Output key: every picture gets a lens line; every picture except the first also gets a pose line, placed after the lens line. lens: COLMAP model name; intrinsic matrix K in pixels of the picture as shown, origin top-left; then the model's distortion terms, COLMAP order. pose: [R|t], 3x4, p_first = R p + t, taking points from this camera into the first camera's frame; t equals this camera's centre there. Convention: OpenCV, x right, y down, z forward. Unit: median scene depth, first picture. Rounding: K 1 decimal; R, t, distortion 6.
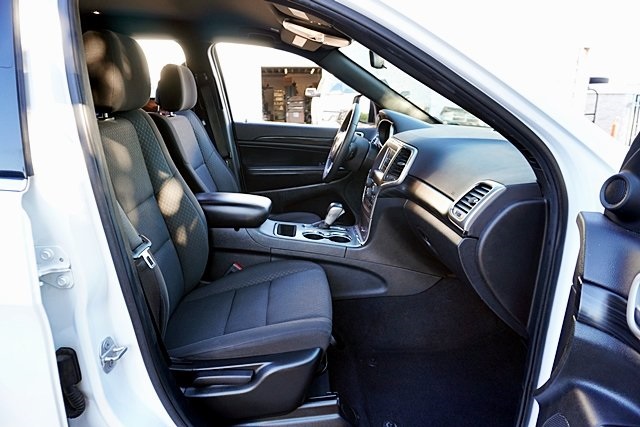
lens RADIAL K [[427.7, 0, 317.2], [0, 427.7, 214.0], [0, 0, 1]] dist [-0.044799, 0.033948]
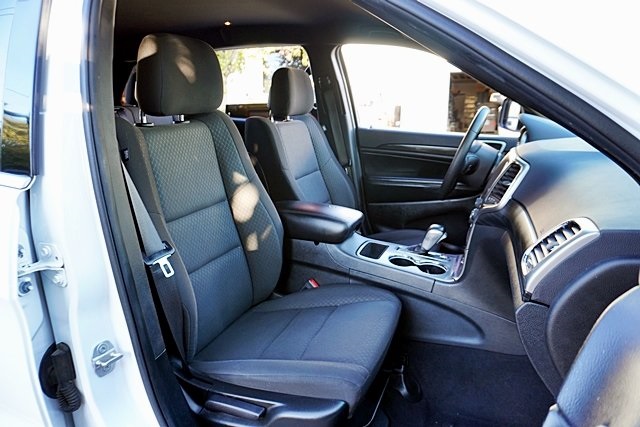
lens RADIAL K [[427.7, 0, 316.9], [0, 427.7, 215.5], [0, 0, 1]] dist [-0.044799, 0.033948]
pose [[0.909440, 0.090151, -0.405946, 0.192380], [-0.095434, 0.995409, 0.007257, -0.032090], [0.404736, 0.032141, 0.913868, 0.165519]]
